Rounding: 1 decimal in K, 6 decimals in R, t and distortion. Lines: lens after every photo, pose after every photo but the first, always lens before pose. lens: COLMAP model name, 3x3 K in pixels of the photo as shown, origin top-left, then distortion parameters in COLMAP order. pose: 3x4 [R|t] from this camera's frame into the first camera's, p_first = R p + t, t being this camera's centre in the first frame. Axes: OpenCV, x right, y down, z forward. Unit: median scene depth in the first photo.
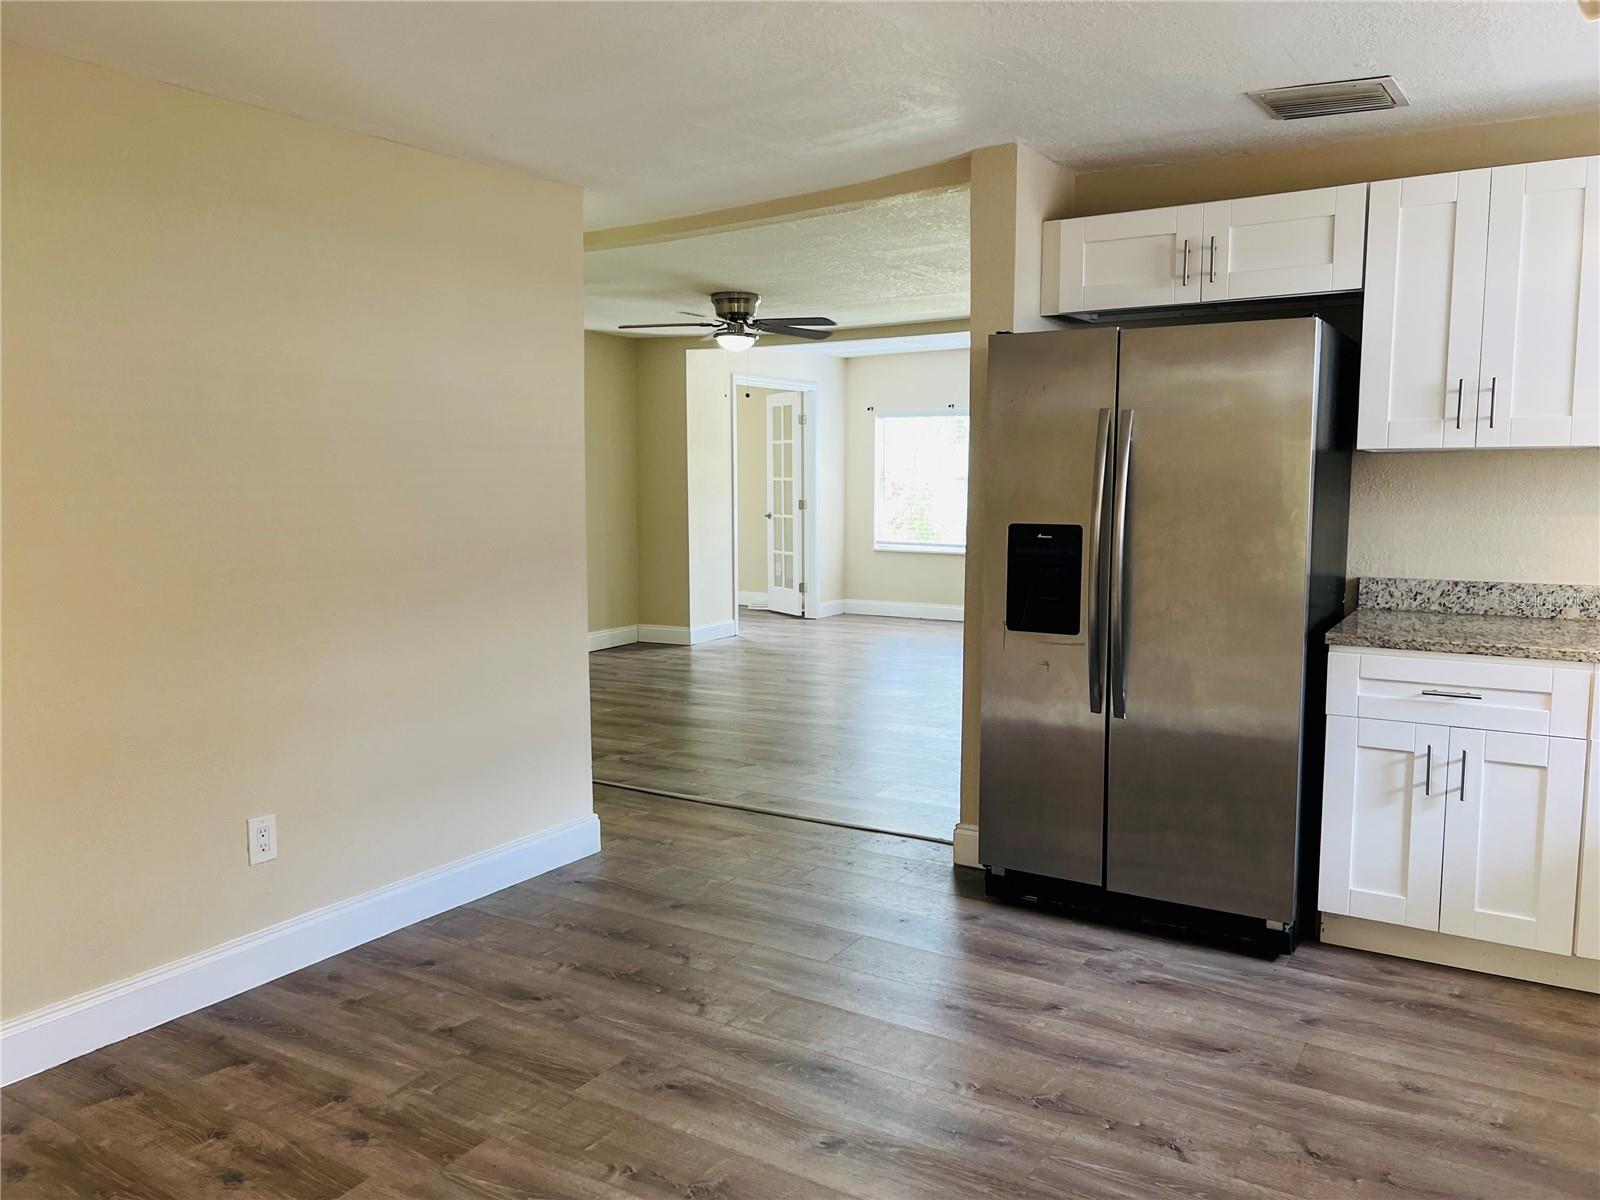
lens RADIAL K [[1204.1, 0, 805.5], [0, 1204.1, 607.4], [0, 0, 1]] dist [0.061401, -0.068714]
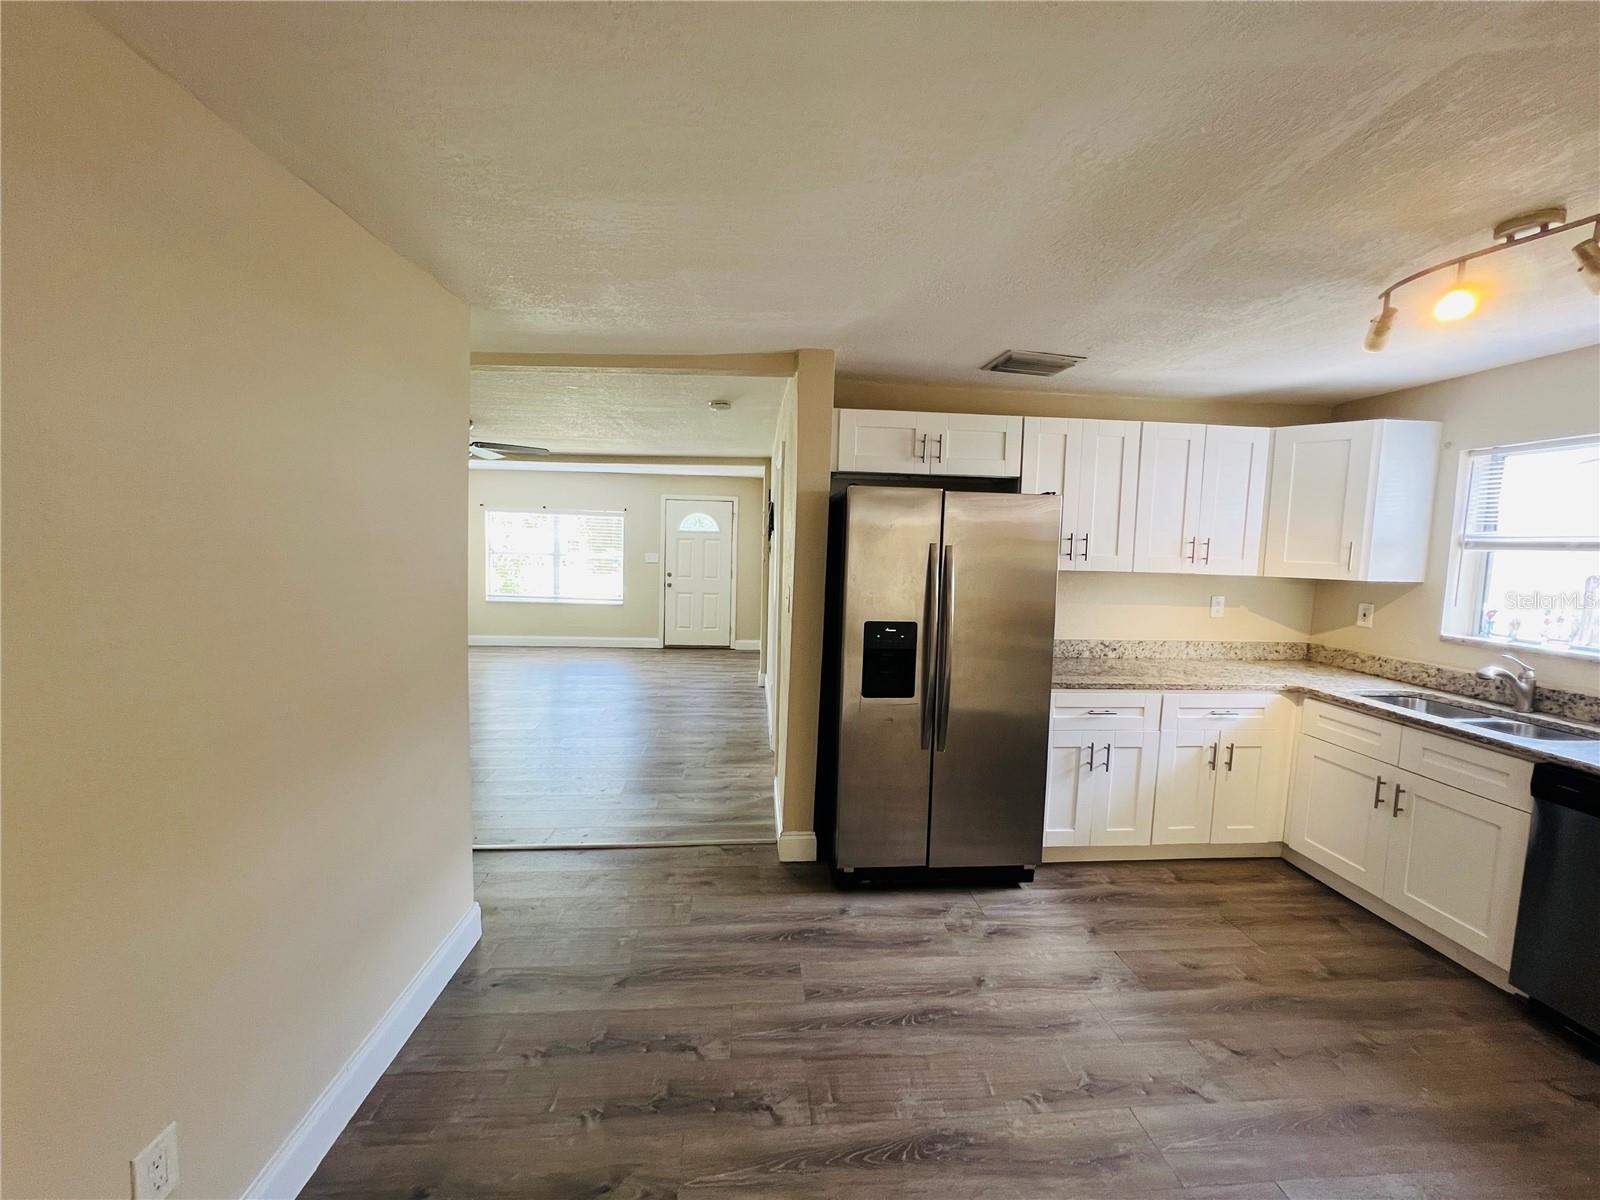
lens RADIAL K [[640.4, 0, 799.5], [0, 640.4, 597.9], [0, 0, 1]] dist [-0.002051, 0.001131]
pose [[0.798967, -0.026618, 0.600786, -0.321455], [0.039374, 0.999192, -0.008093, -0.089963], [-0.600085, 0.030122, 0.799369, 0.441411]]
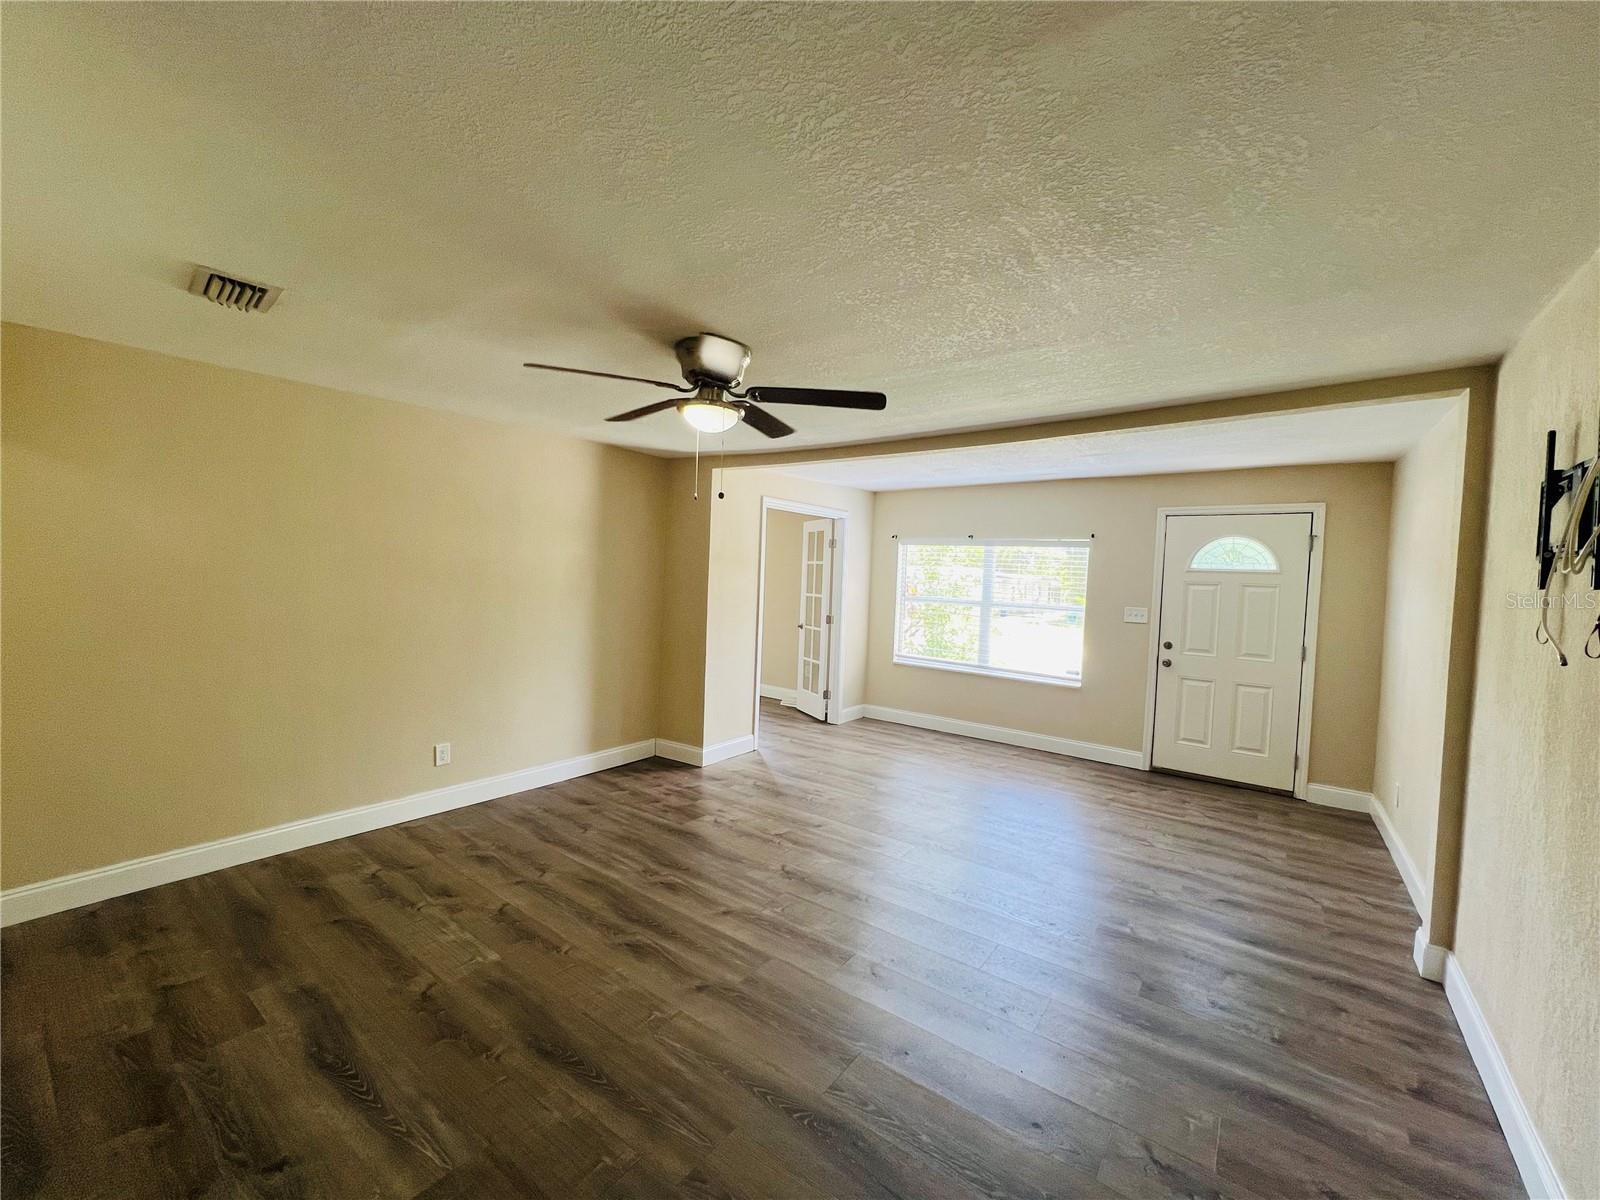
lens RADIAL K [[642.7, 0, 799.6], [0, 642.7, 598.2], [0, 0, 1]] dist [-0.002998, 0.001159]
pose [[0.996020, 0.043394, -0.077859, 0.044380], [-0.049258, 0.995963, -0.075046, -0.174138], [0.074288, 0.078582, 0.994136, 1.203622]]
